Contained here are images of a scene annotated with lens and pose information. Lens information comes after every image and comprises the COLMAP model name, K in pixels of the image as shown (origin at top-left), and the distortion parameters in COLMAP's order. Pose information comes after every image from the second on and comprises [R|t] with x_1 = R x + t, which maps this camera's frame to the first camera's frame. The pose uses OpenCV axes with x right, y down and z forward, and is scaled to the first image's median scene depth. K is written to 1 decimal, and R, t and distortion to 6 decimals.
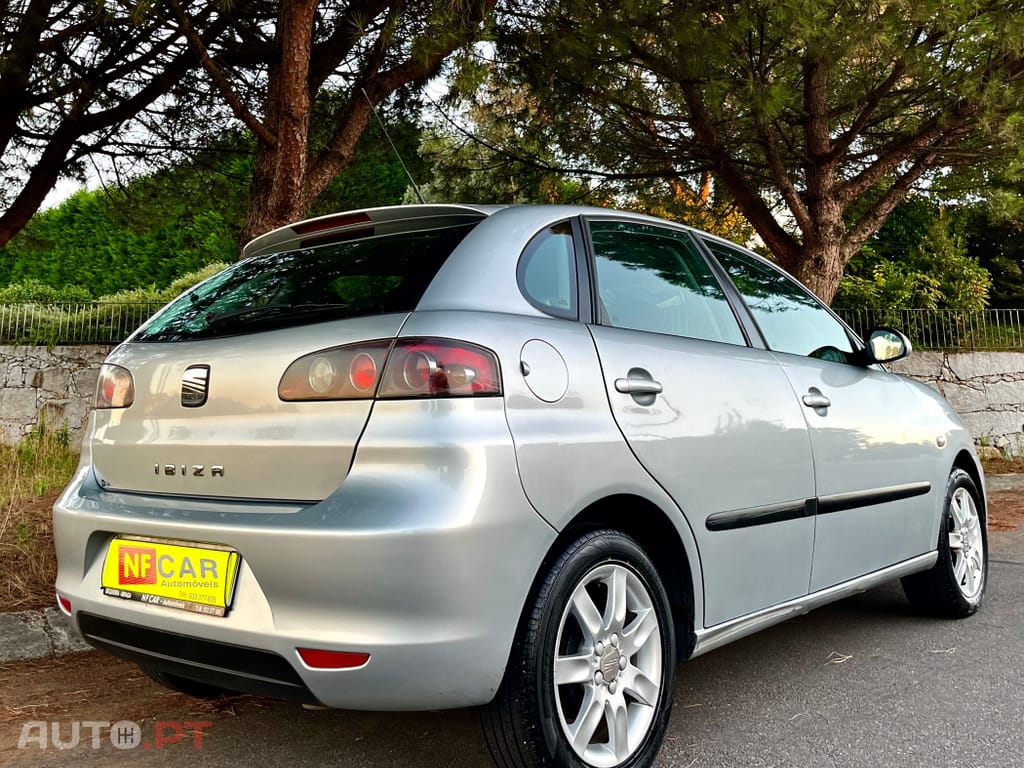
lens RADIAL K [[1031.5, 0, 479.5], [0, 1031.5, 250.5], [0, 0, 1]] dist [0.027919, 0.005973]
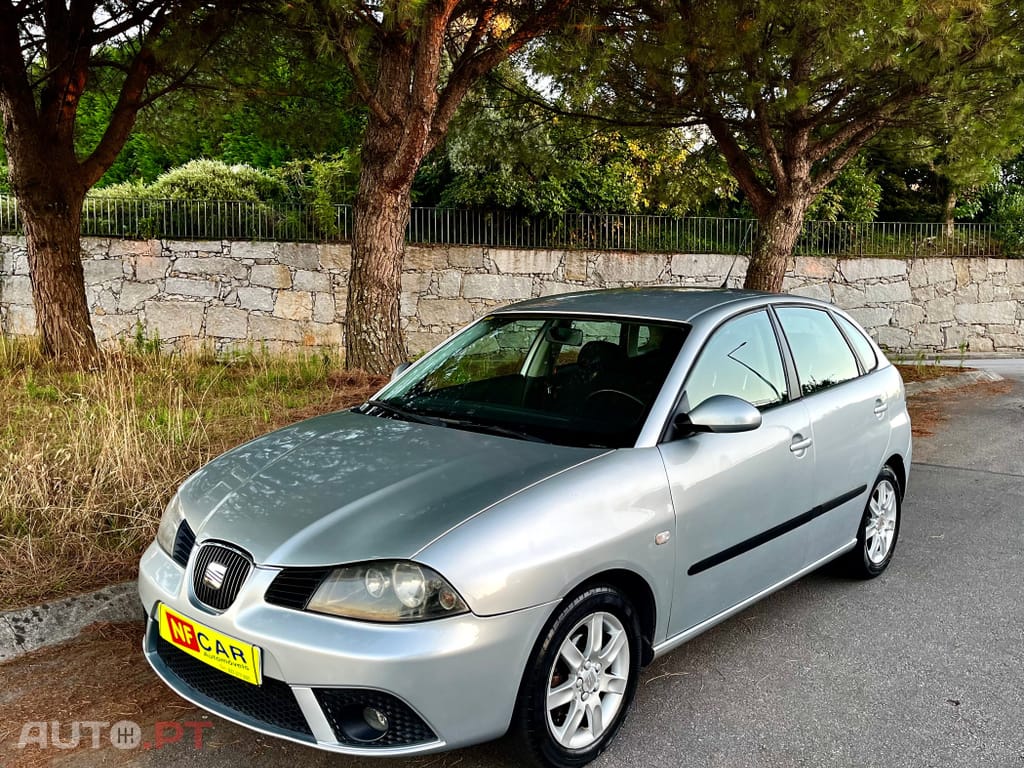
lens RADIAL K [[955.1, 0, 499.2], [0, 955.1, 419.4], [0, 0, 1]] dist [0.038497, -0.010359]
pose [[0.992376, -0.001806, 0.123234, -0.078211], [-0.035084, 0.954386, 0.296506, -0.040688], [-0.118149, -0.298569, 0.947047, -0.058433]]
